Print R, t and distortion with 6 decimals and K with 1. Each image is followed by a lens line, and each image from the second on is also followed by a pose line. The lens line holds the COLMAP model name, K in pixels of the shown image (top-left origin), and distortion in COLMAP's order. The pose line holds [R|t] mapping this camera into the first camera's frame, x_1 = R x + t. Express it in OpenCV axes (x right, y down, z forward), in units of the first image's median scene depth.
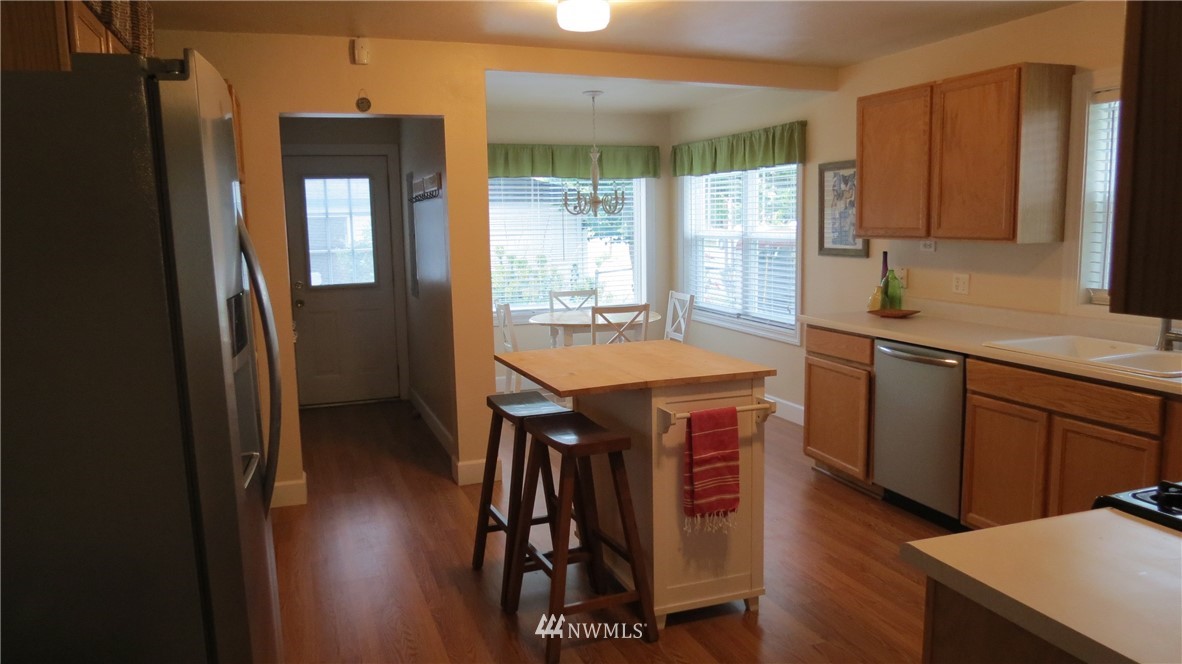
lens RADIAL K [[852.0, 0, 591.0], [0, 852.0, 332.0], [0, 0, 1]] dist [-0.008681, -0.001133]
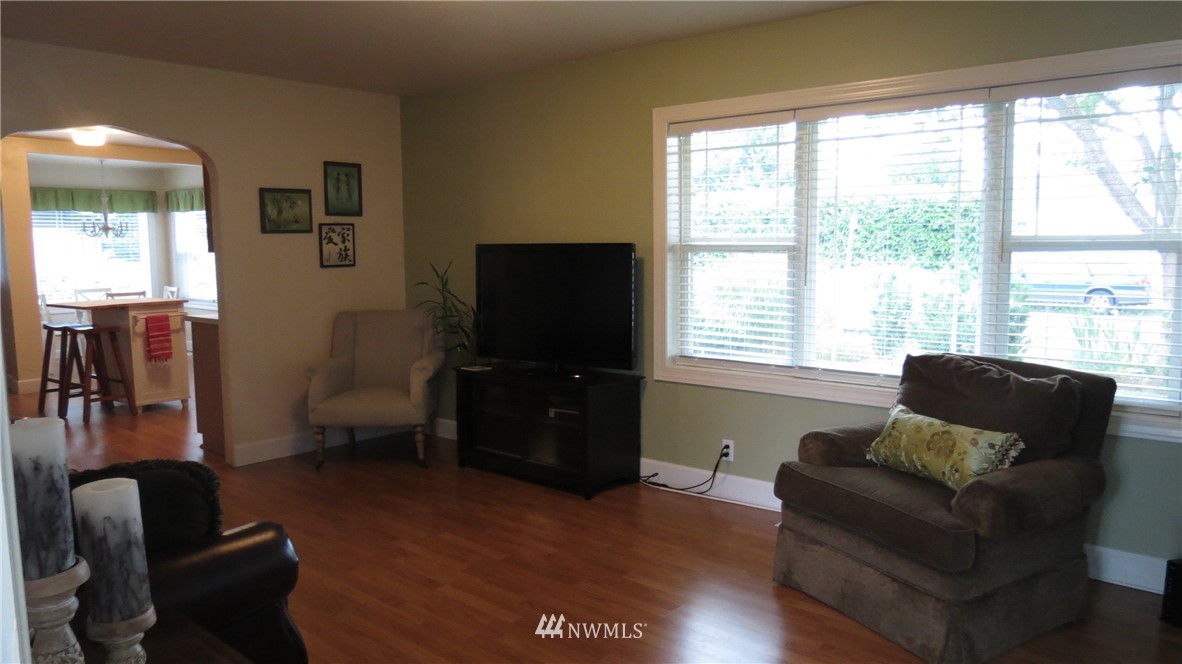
lens RADIAL K [[852.0, 0, 591.0], [0, 852.0, 332.0], [0, 0, 1]] dist [-0.008681, -0.001133]
pose [[0.875729, -0.044092, 0.480785, 0.048392], [0.059568, 0.998080, -0.016969, 0.207936], [-0.479114, 0.043500, 0.876674, -1.402076]]
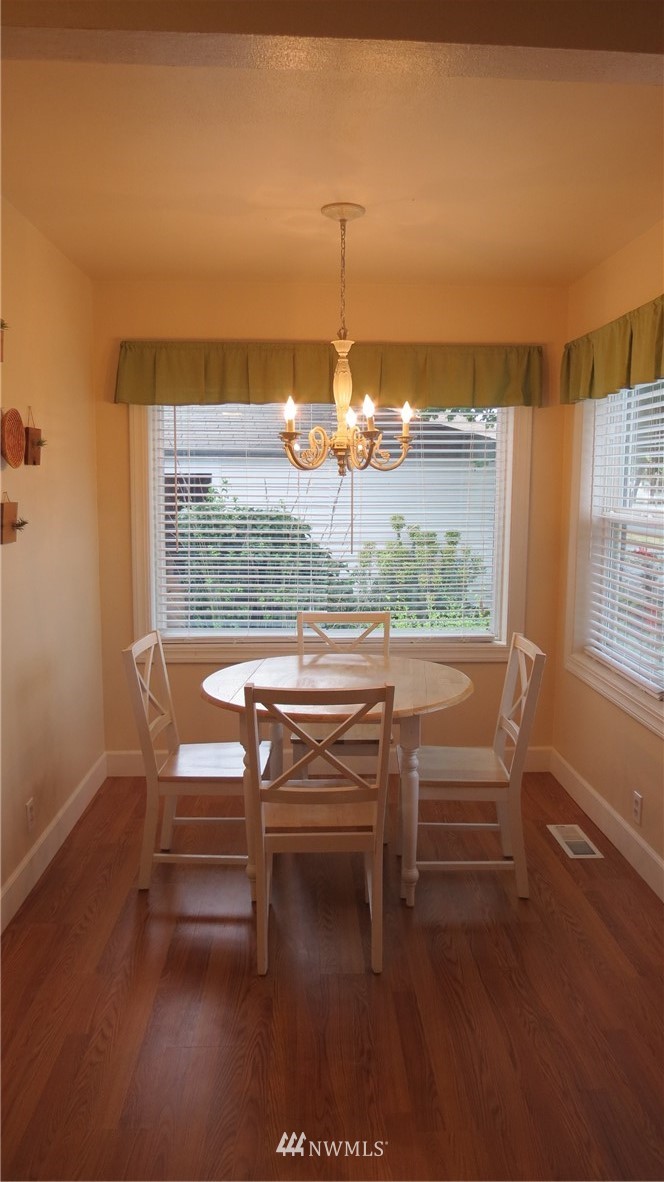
lens RADIAL K [[852.0, 0, 332.0], [0, 852.0, 591.0], [0, 0, 1]] dist [-0.008681, -0.001133]
pose [[0.955028, 0.060452, -0.290287, 0.258658], [-0.062519, 0.998041, 0.002157, -0.128533], [0.289849, 0.016088, 0.956937, 0.992365]]
